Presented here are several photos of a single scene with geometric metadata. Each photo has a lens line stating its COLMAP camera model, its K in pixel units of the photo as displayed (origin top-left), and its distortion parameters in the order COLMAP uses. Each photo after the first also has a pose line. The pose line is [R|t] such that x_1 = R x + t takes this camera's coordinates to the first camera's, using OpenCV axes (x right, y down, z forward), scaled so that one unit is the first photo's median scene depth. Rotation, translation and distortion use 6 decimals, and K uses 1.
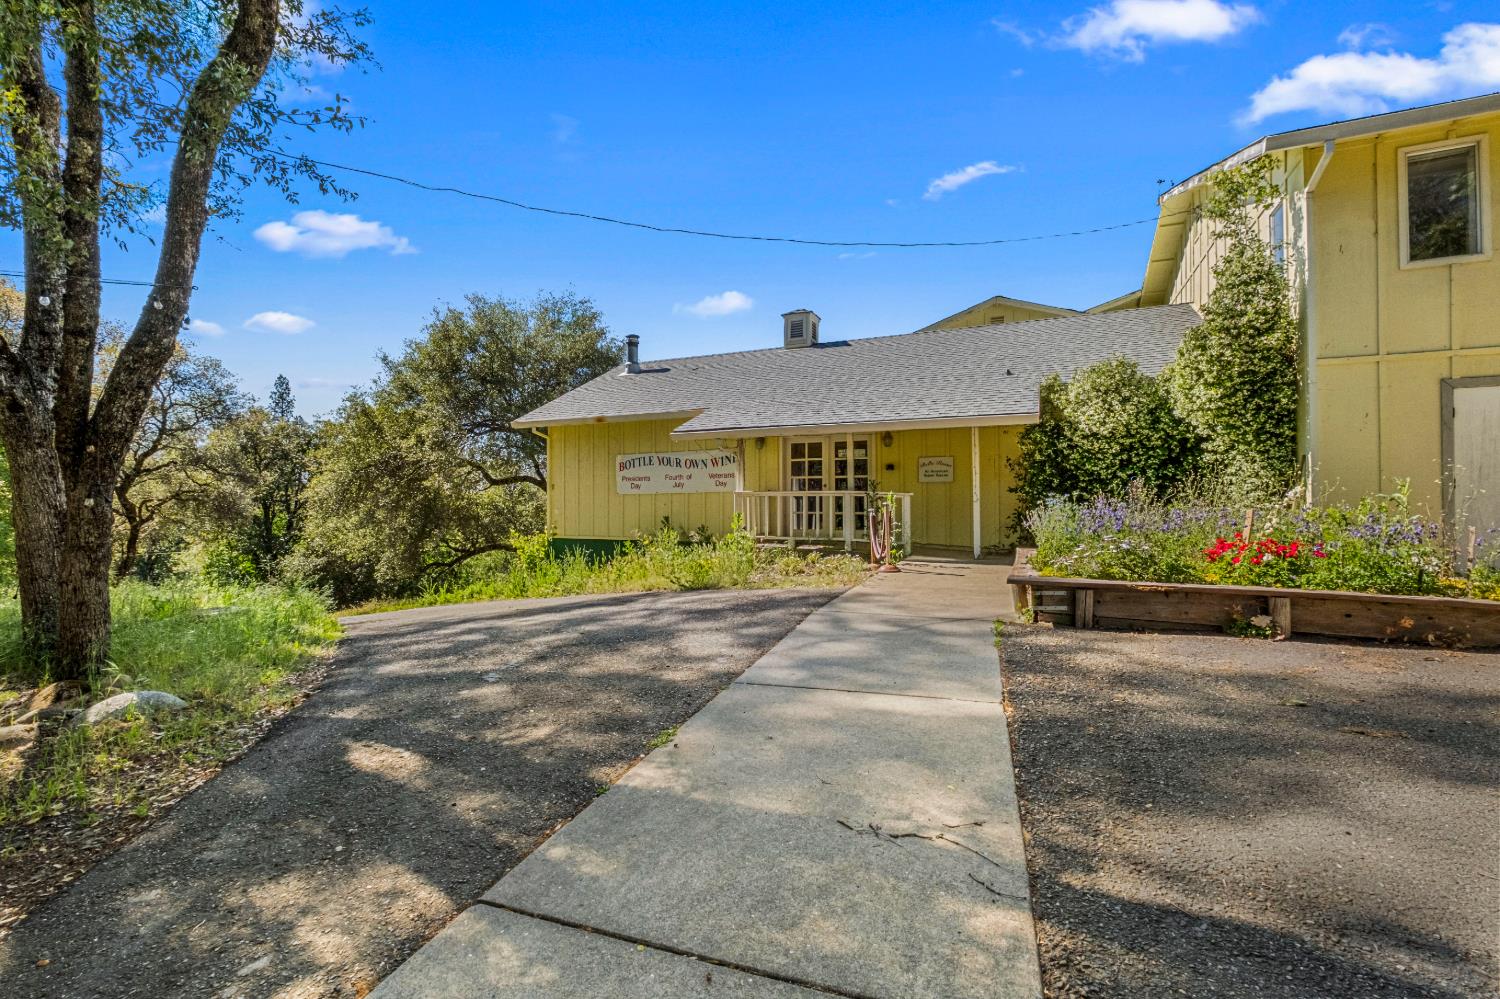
lens RADIAL K [[647.3, 0, 749.0], [0, 647.3, 494.0], [0, 0, 1]] dist [-0.009359, -0.000237]
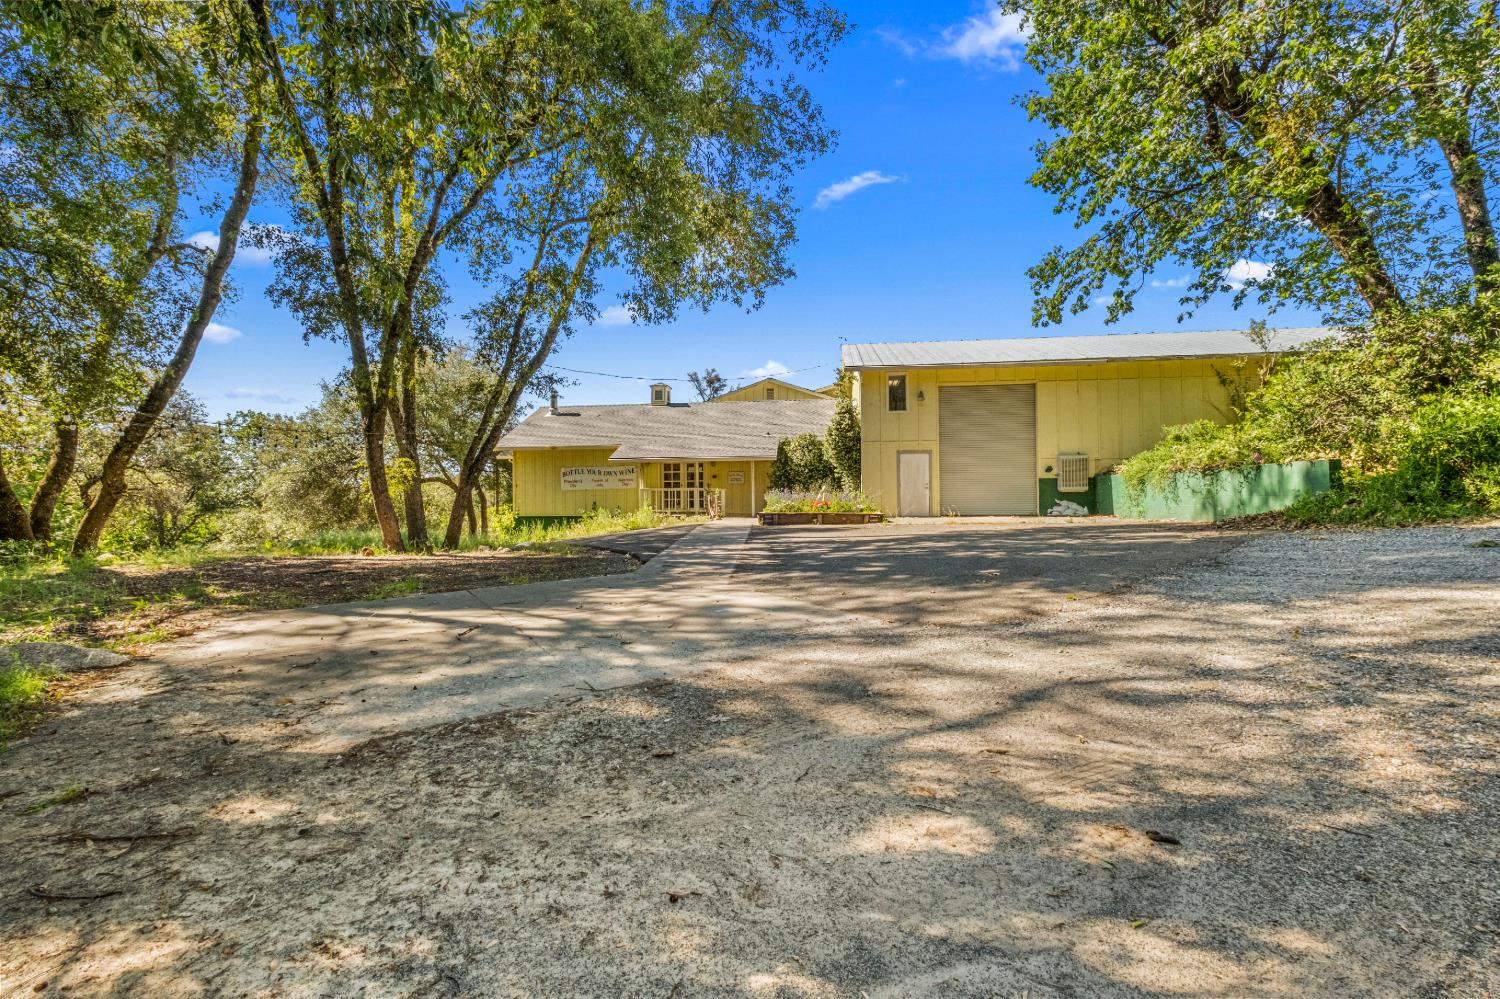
lens RADIAL K [[647.3, 0, 749.0], [0, 647.3, 494.0], [0, 0, 1]] dist [-0.009359, -0.000237]
pose [[0.955398, -0.001913, 0.295316, -0.281847], [0.001661, 0.999998, 0.001103, 0.011905], [-0.295318, -0.000563, 0.955399, -0.988318]]
